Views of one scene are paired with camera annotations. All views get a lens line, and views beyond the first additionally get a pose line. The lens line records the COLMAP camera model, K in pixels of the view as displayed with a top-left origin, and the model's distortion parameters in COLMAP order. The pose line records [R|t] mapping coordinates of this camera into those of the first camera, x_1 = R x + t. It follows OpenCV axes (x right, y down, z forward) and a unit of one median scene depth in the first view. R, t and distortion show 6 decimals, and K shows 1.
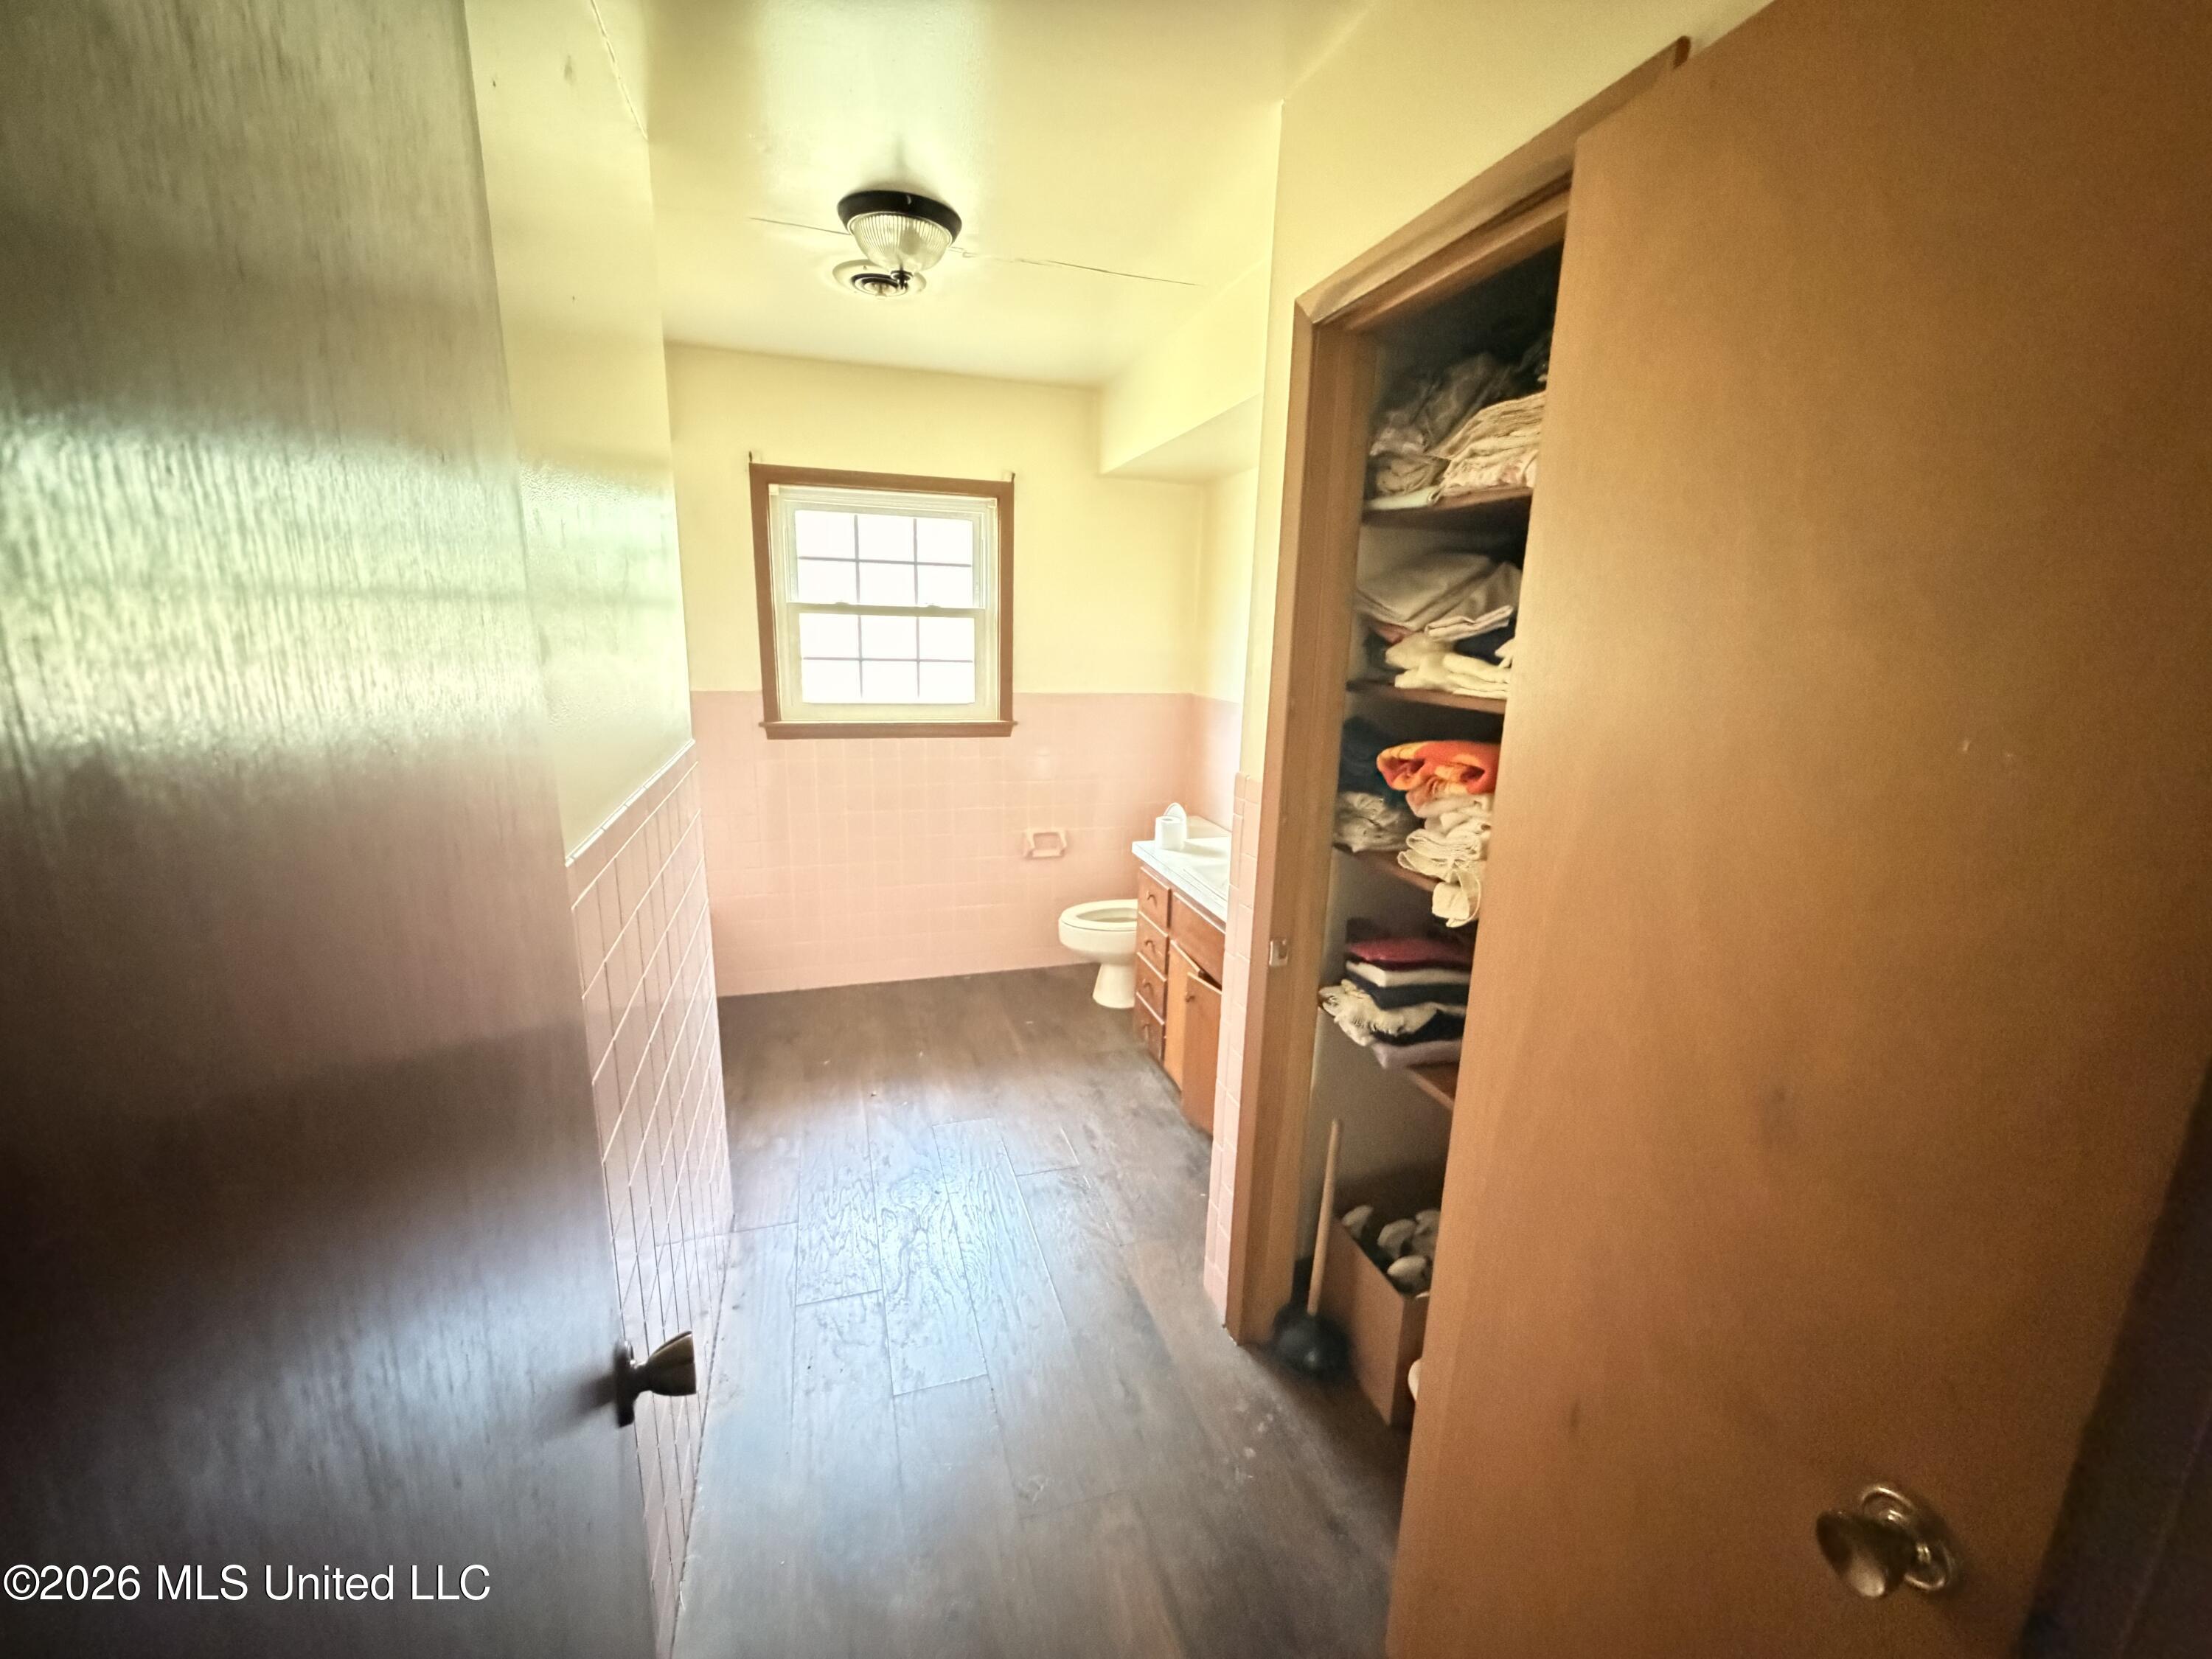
lens RADIAL K [[884.8, 0, 1097.8], [0, 884.8, 833.9], [0, 0, 1]] dist [0.002881, 0.000334]
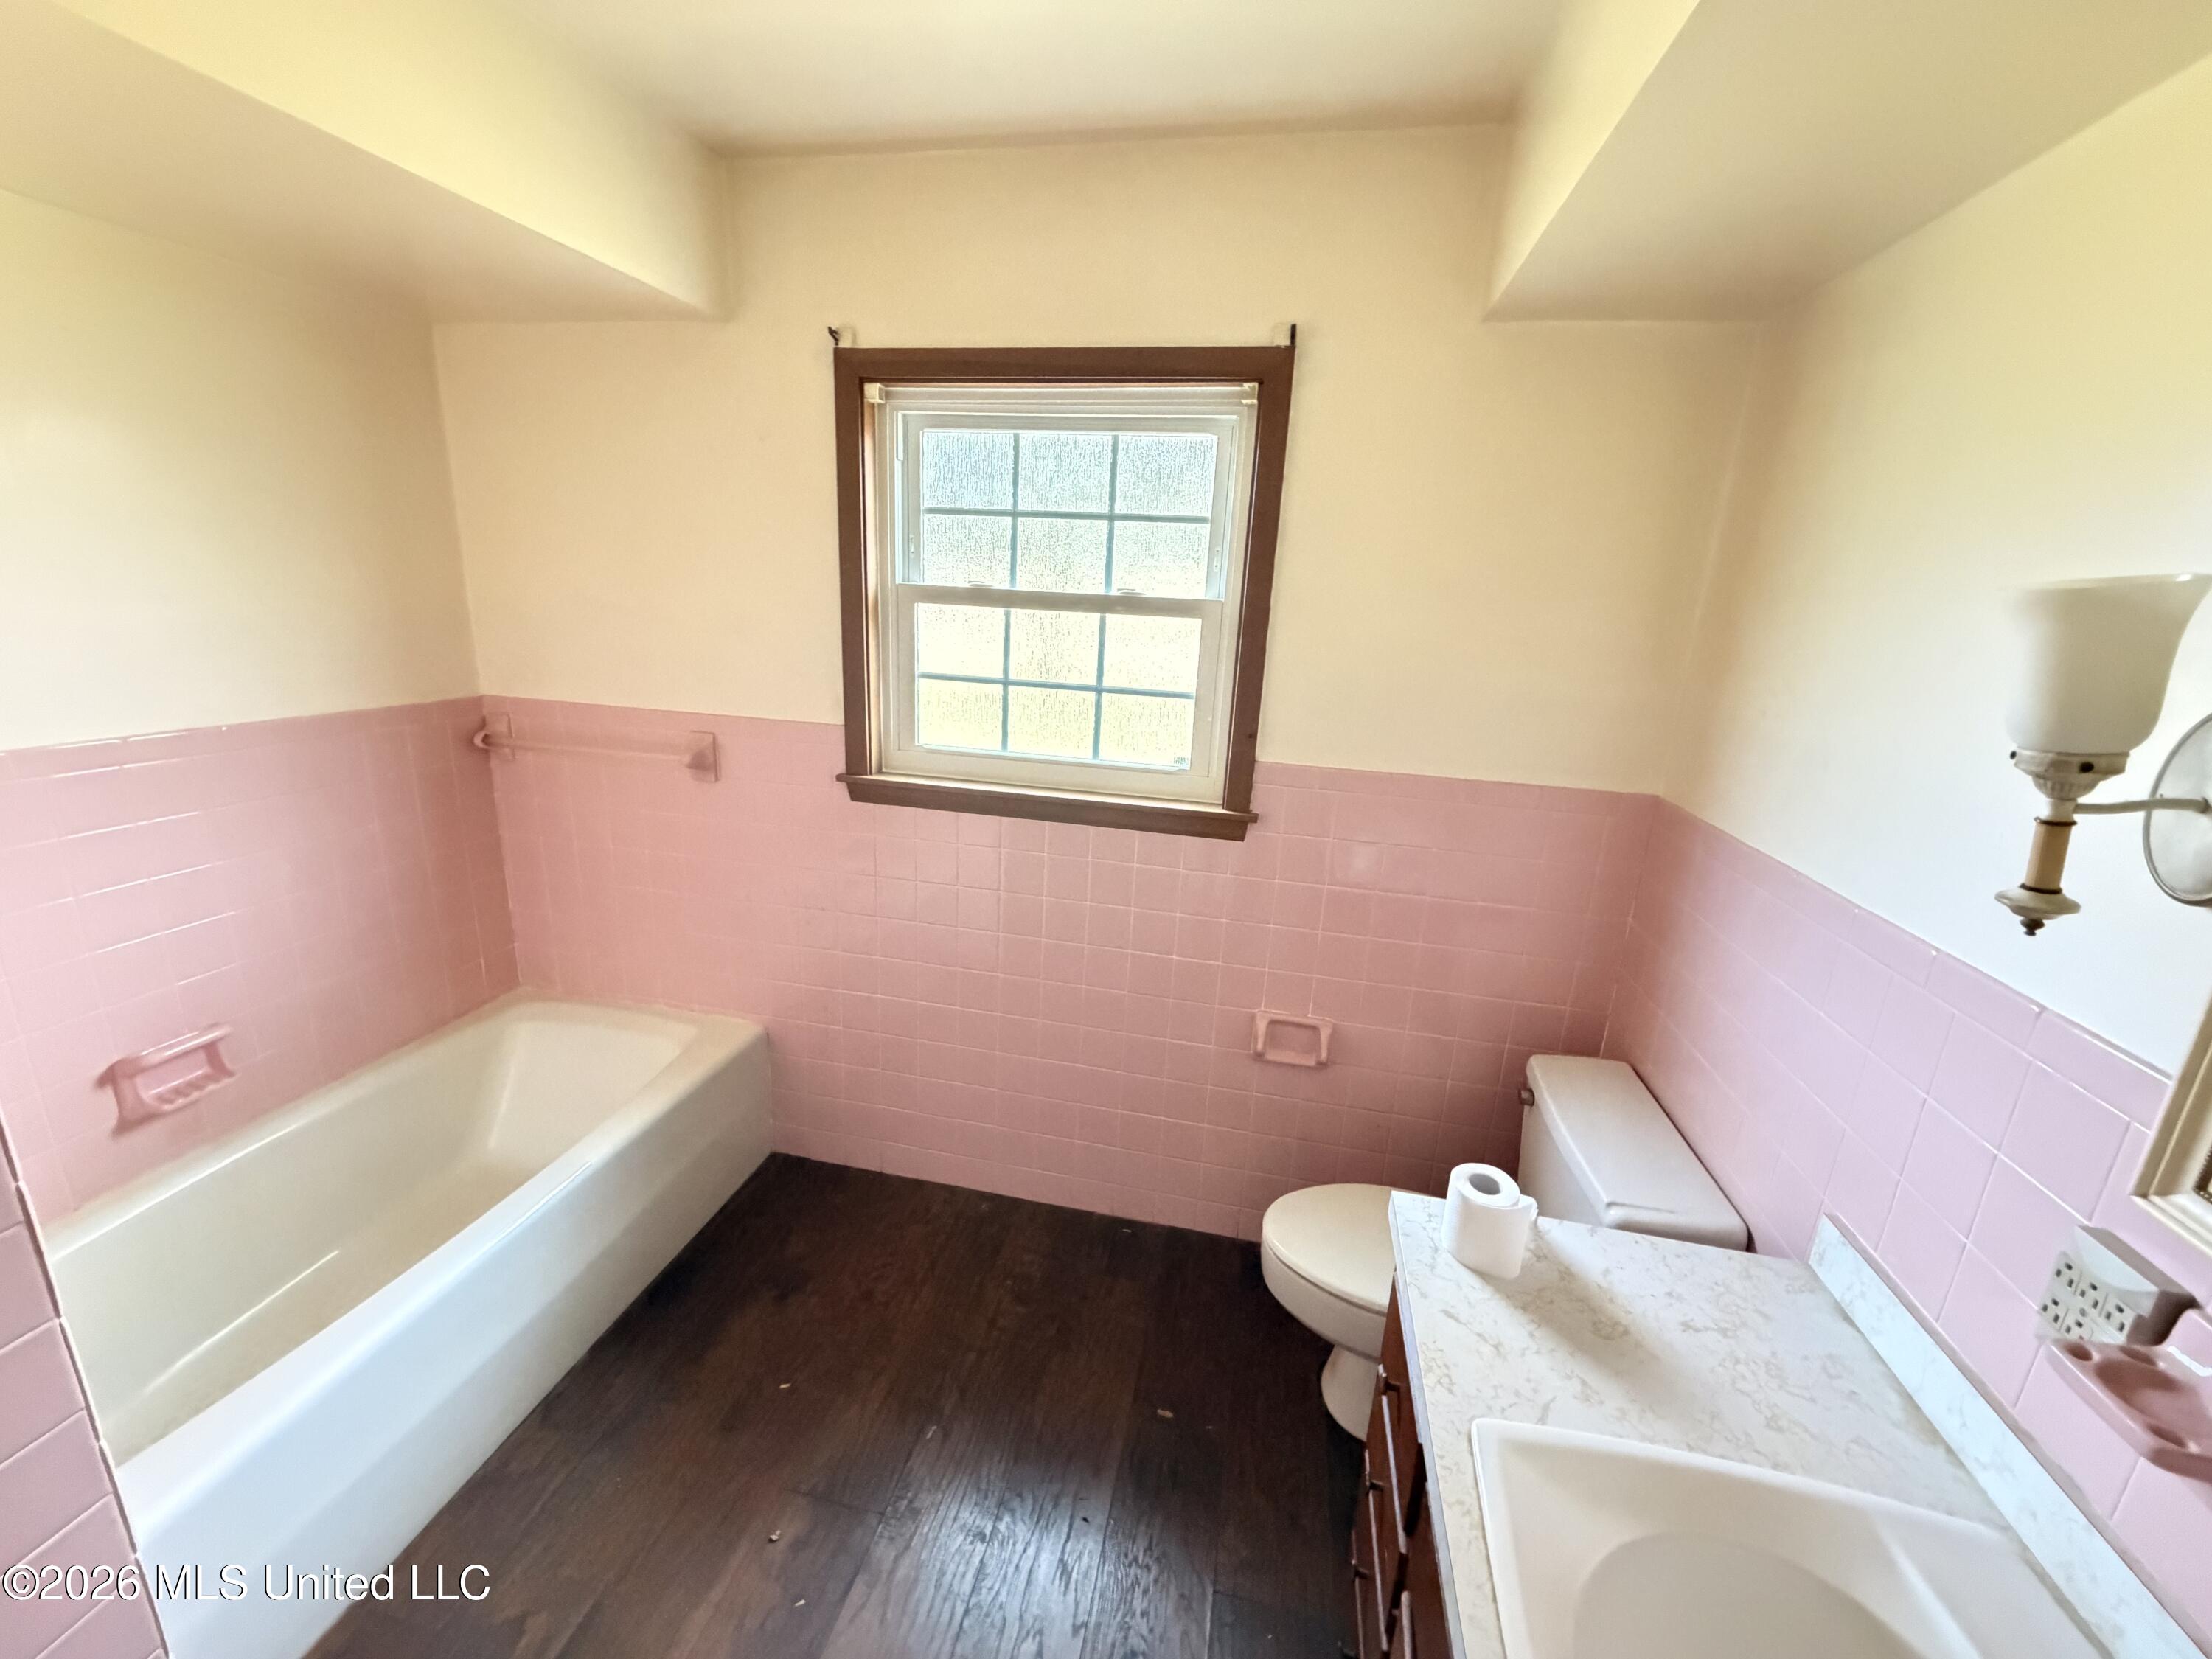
lens RADIAL K [[884.8, 0, 1097.4], [0, 884.8, 832.5], [0, 0, 1]] dist [0.002881, 0.000334]
pose [[0.869655, 0.146490, -0.471424, 0.080260], [-0.138611, 0.989001, 0.051620, -0.137791], [0.473801, 0.020453, 0.880394, 0.512743]]
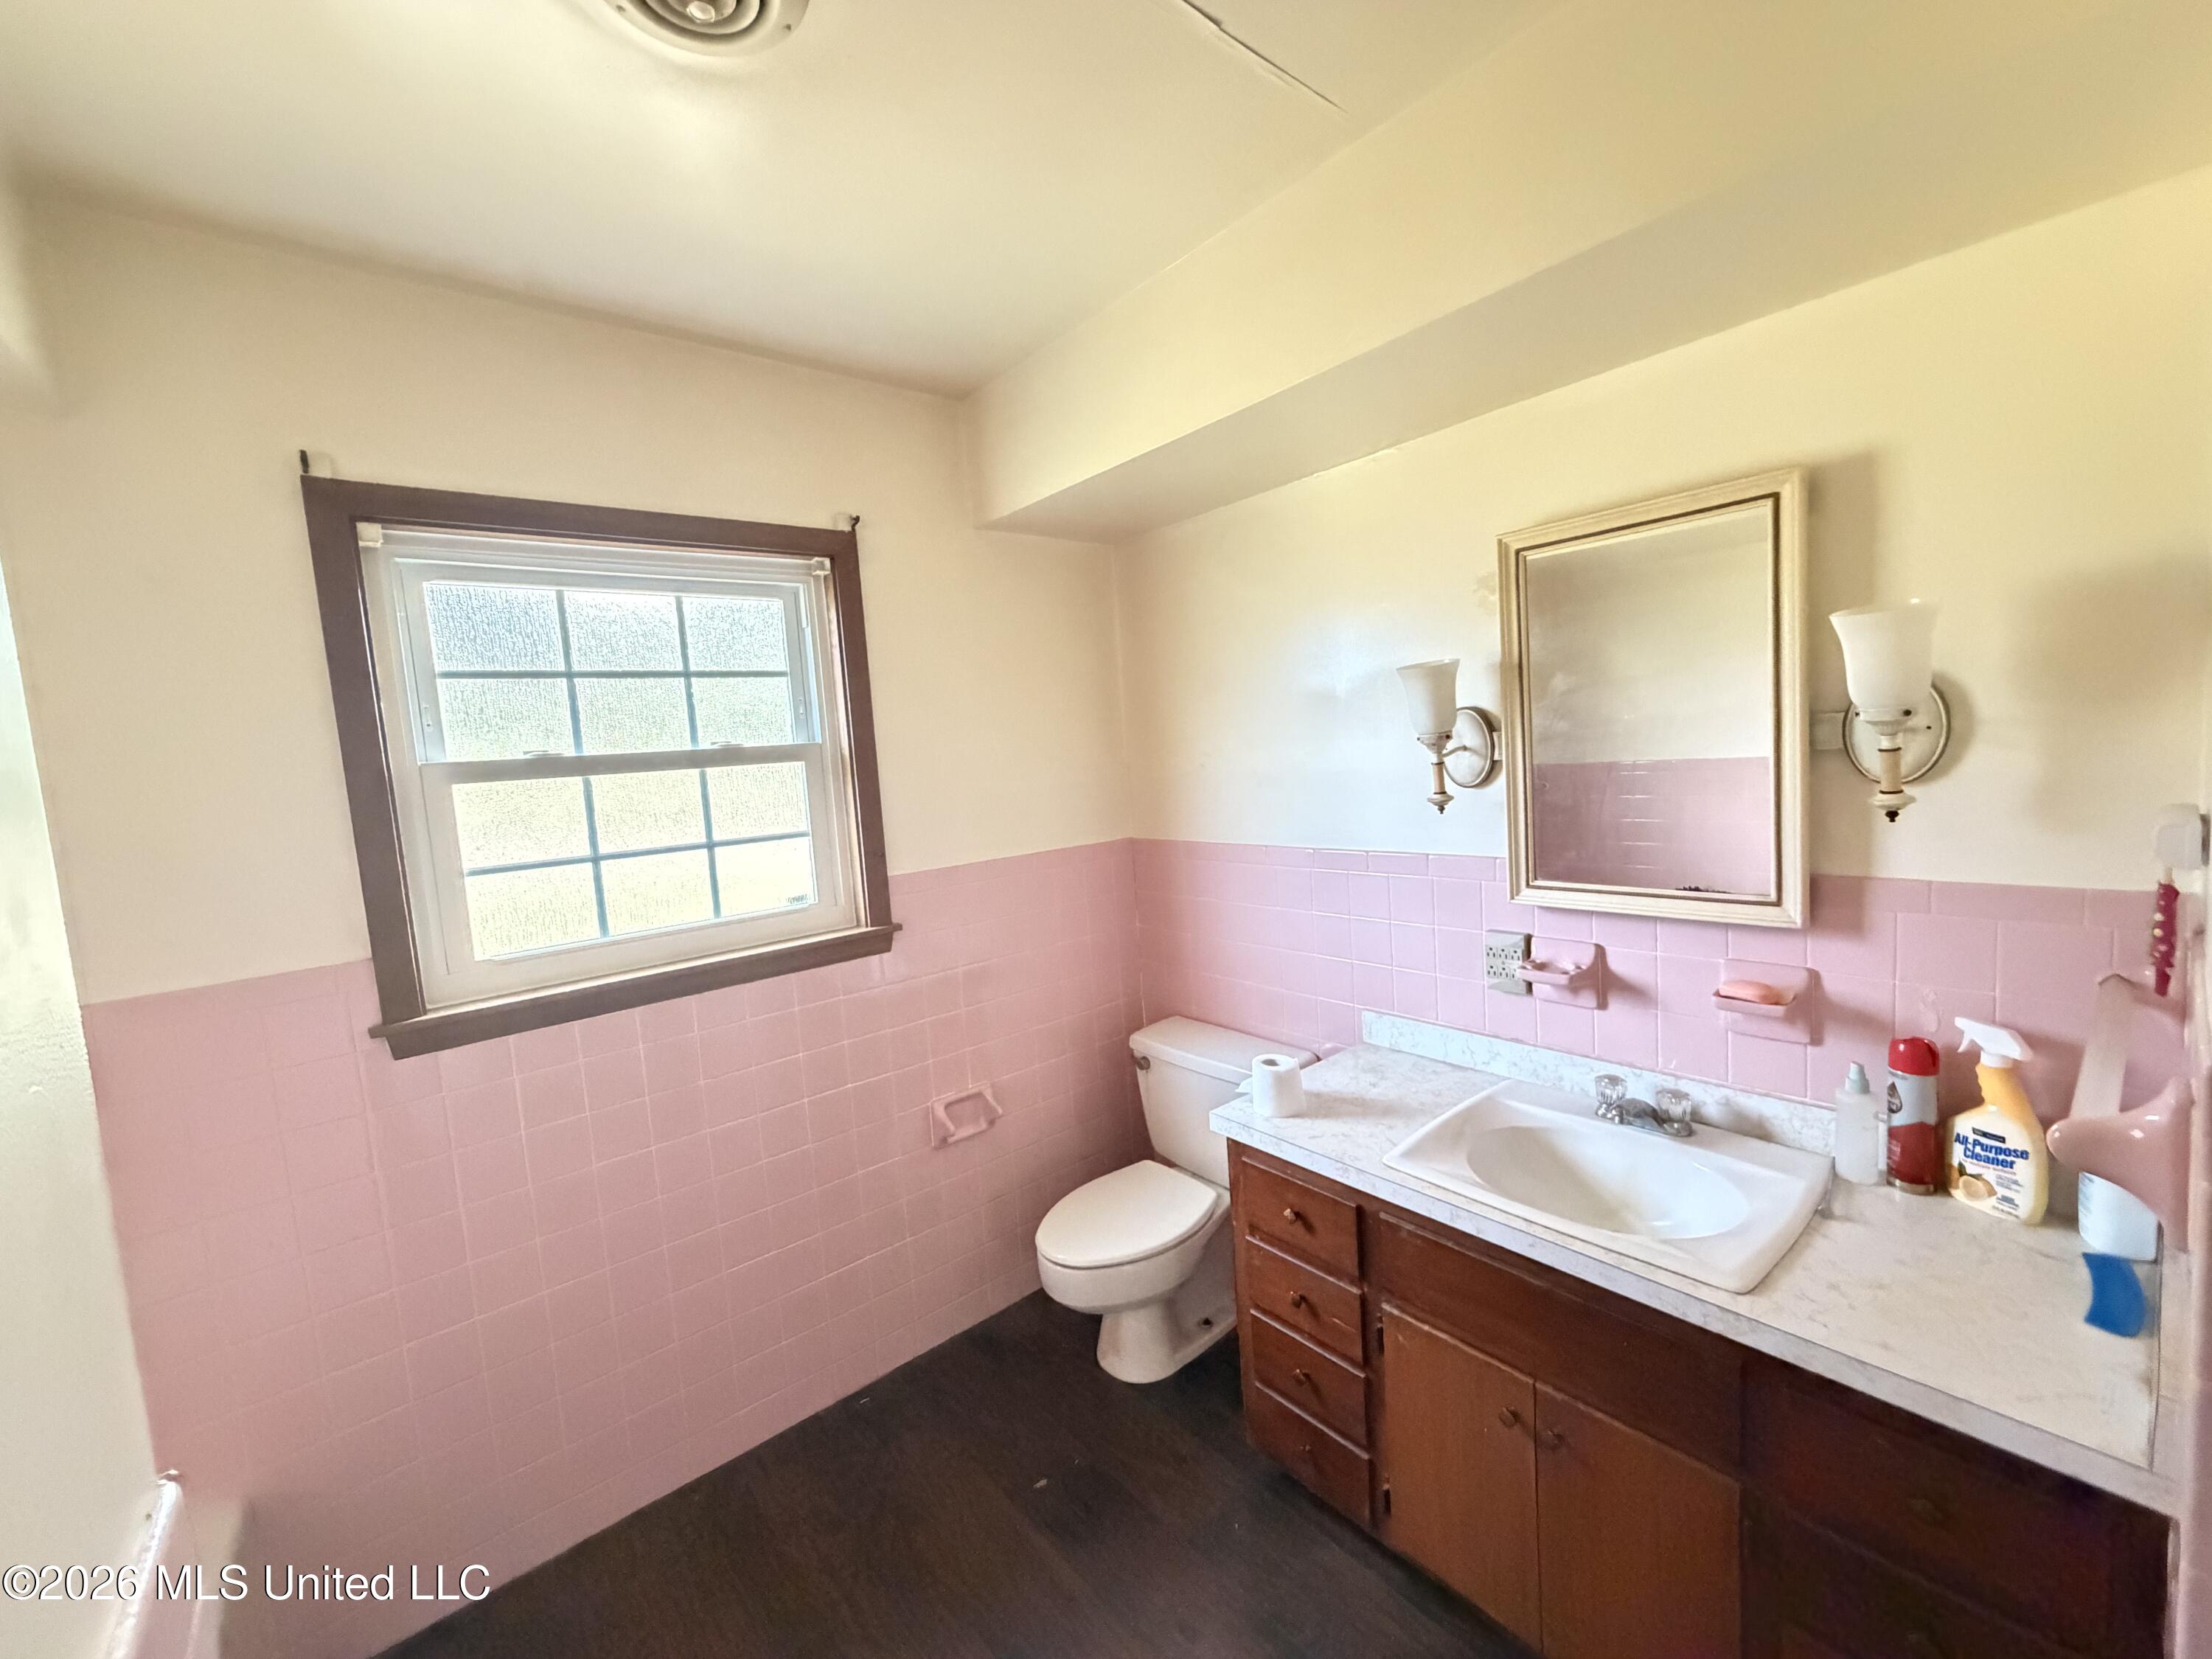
lens RADIAL K [[884.8, 0, 1099.3], [0, 884.8, 831.1], [0, 0, 1]] dist [0.002881, 0.000334]
pose [[0.920967, -0.128599, 0.367806, -0.186188], [0.181127, 0.977071, -0.111912, -0.102277], [-0.344981, 0.169687, 0.923144, 0.420676]]
